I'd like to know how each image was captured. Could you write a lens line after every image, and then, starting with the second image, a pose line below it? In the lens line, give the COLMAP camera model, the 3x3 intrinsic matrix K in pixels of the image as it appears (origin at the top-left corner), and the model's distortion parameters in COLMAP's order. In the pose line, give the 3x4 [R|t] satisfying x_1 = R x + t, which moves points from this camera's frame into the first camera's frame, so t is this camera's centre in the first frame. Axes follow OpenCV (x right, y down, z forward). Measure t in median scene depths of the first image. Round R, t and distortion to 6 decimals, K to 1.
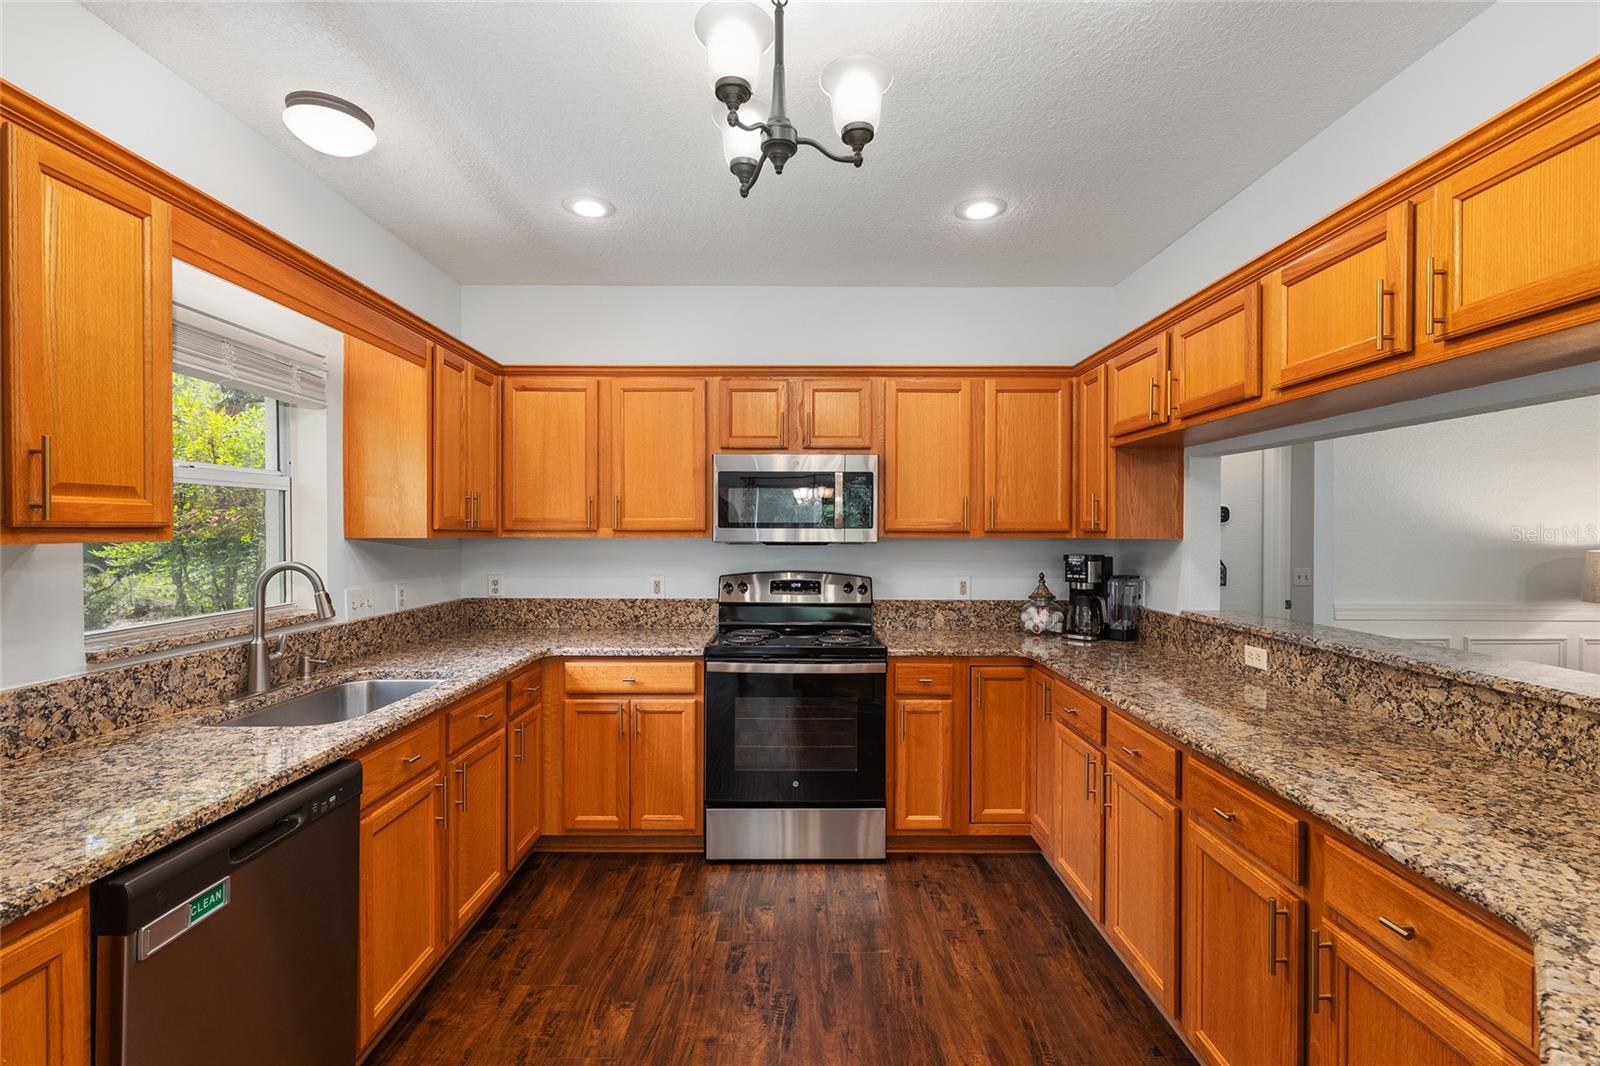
lens RADIAL K [[723.7, 0, 797.1], [0, 723.7, 534.8], [0, 0, 1]] dist [-0.002086, -0.000169]
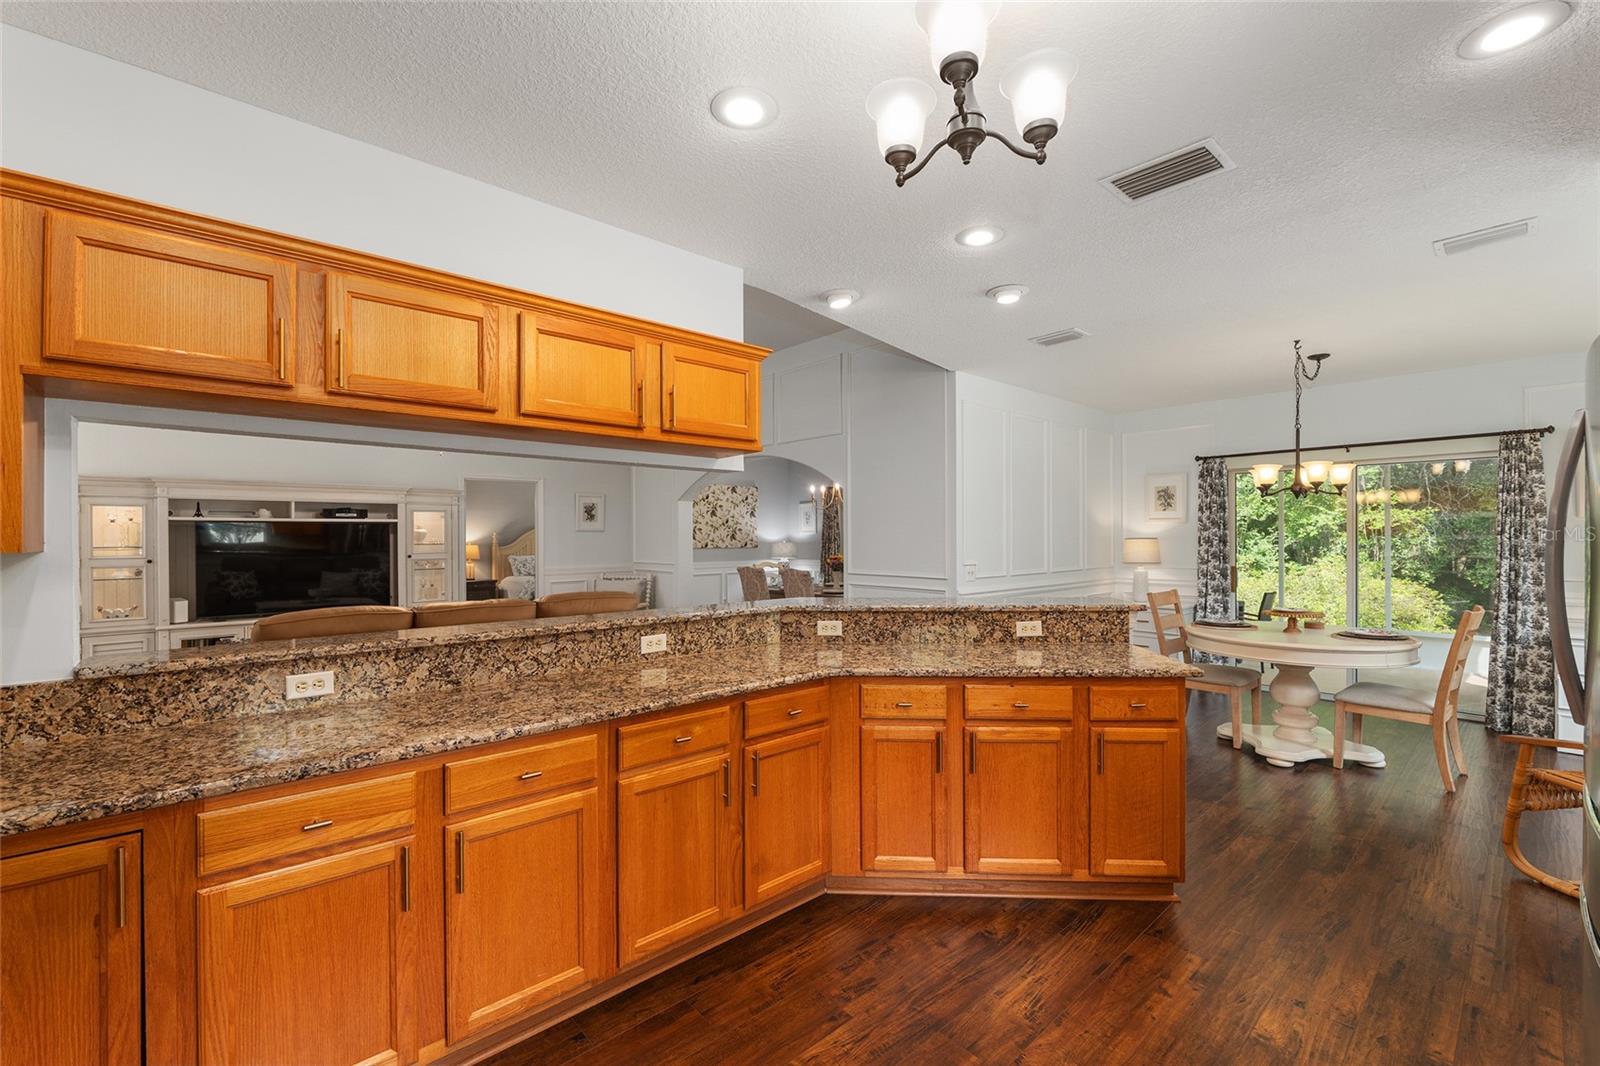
lens RADIAL K [[662.5, 0, 800.0], [0, 662.5, 537.8], [0, 0, 1]] dist [-0.011354, 0.000930]
pose [[-0.663050, 0.000581, 0.748575, -0.287487], [0.007206, 0.999958, 0.005606, -0.003752], [-0.748540, 0.009111, -0.663027, 0.939119]]
